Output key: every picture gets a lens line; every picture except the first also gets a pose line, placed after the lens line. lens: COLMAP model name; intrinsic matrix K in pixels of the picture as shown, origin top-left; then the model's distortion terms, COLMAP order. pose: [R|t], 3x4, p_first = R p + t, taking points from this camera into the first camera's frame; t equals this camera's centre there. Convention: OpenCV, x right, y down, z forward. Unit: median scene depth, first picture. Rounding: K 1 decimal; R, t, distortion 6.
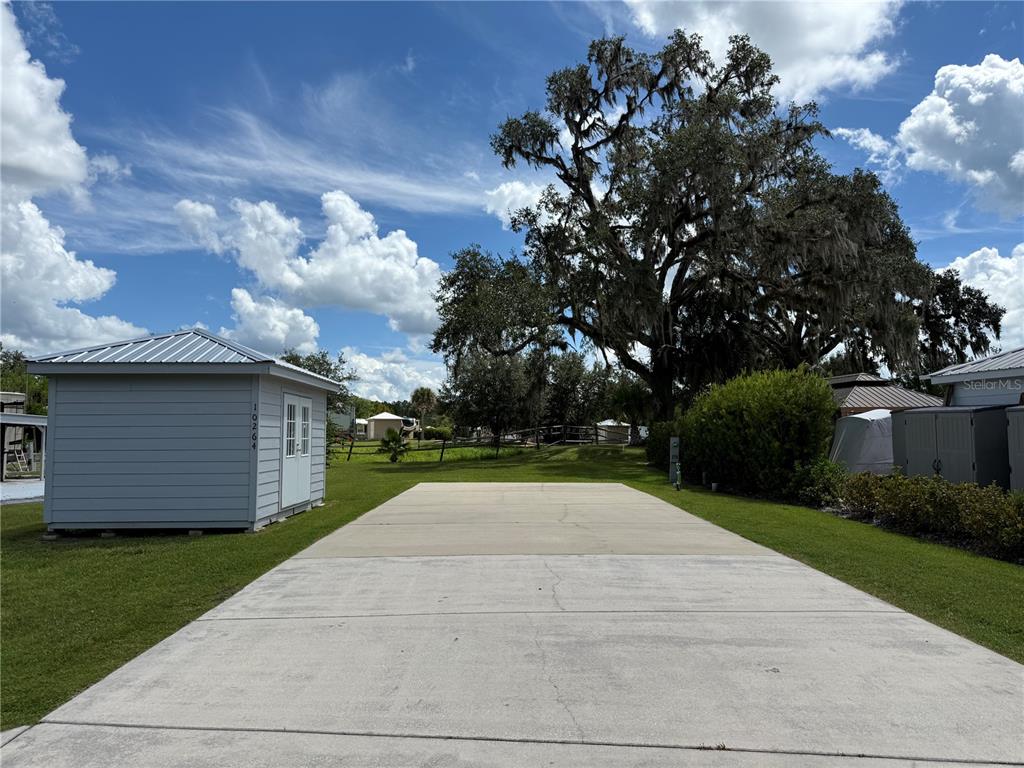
lens RADIAL K [[728.3, 0, 514.9], [0, 728.3, 386.5], [0, 0, 1]] dist [0.054126, -0.070589]
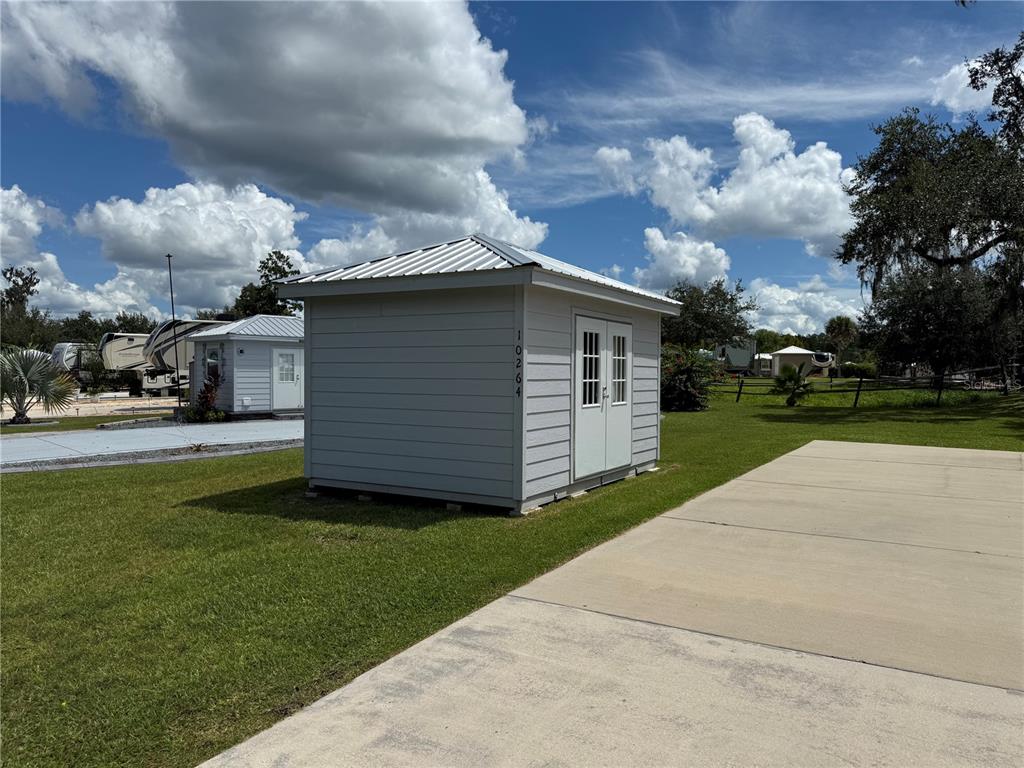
lens RADIAL K [[728.3, 0, 506.7], [0, 728.3, 393.9], [0, 0, 1]] dist [0.054126, -0.070589]
pose [[0.848796, 0.025685, -0.528096, -0.001679], [0.026480, 0.995501, 0.090980, 0.005075], [0.528057, -0.091207, 0.844297, 0.100979]]
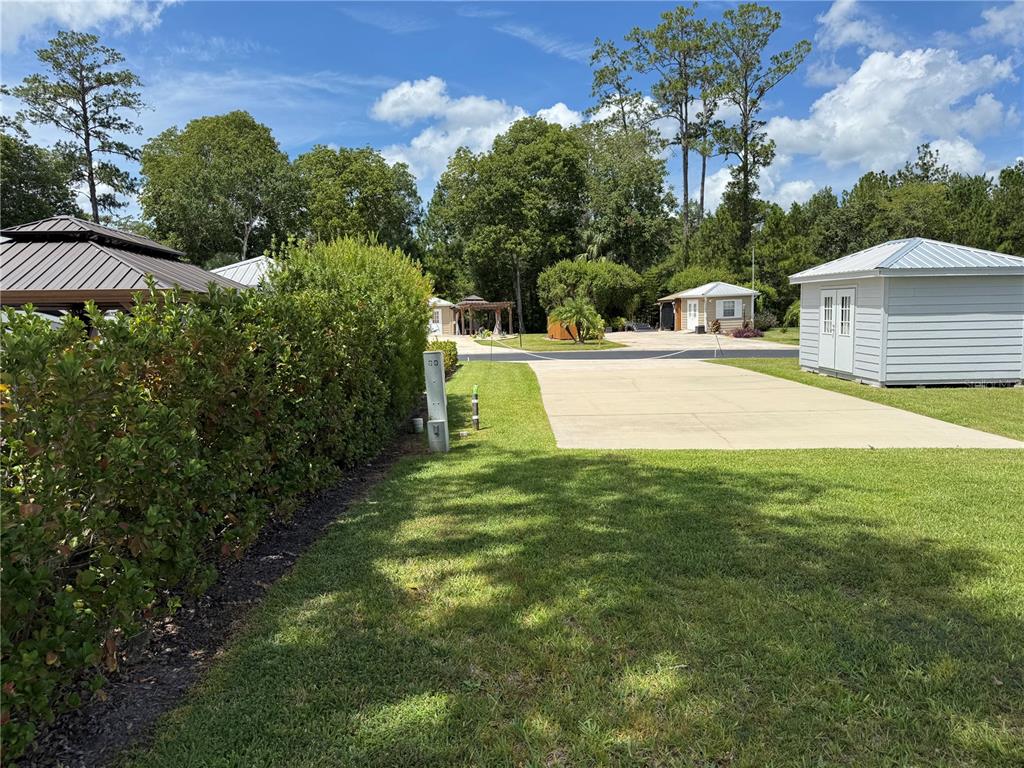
lens RADIAL K [[728.3, 0, 507.1], [0, 728.3, 389.7], [0, 0, 1]] dist [0.054126, -0.070589]
pose [[-0.999454, 0.012477, 0.030590, 0.068179], [0.013709, 0.999090, 0.040385, 0.038033], [-0.030059, 0.040782, -0.998716, 0.653155]]
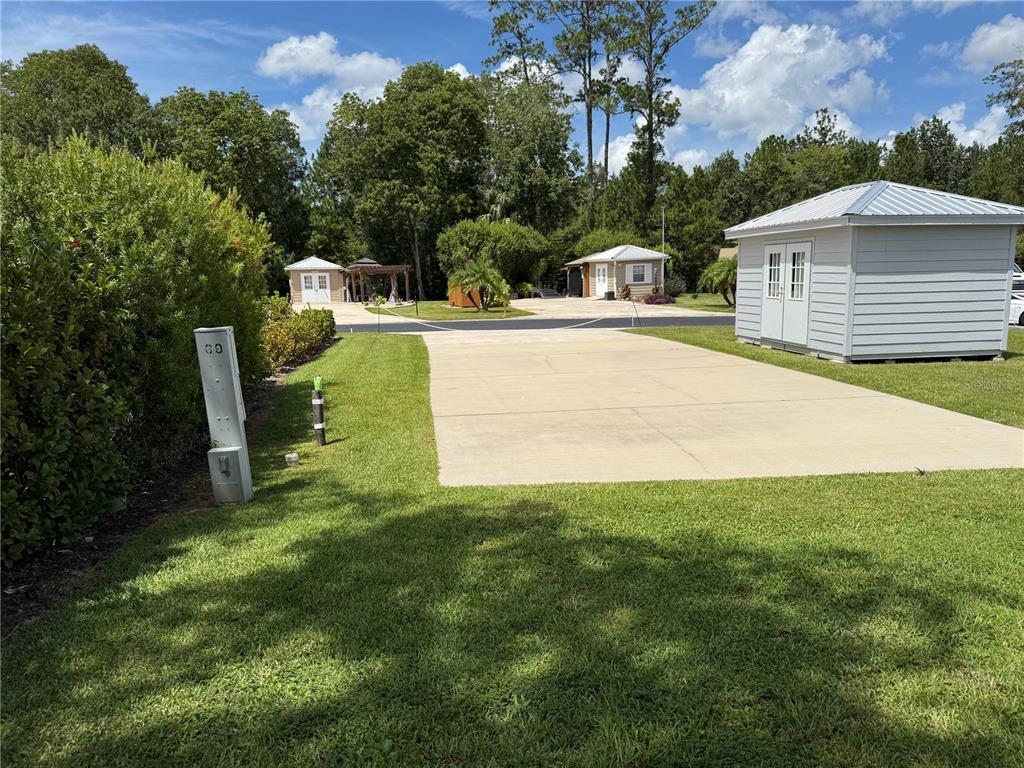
lens RADIAL K [[728.3, 0, 513.6], [0, 728.3, 378.7], [0, 0, 1]] dist [0.054126, -0.070589]
pose [[-0.993360, 0.031261, -0.110722, 0.066194], [0.023219, 0.997048, 0.073189, 0.035419], [0.112683, 0.070132, -0.991153, 0.581950]]
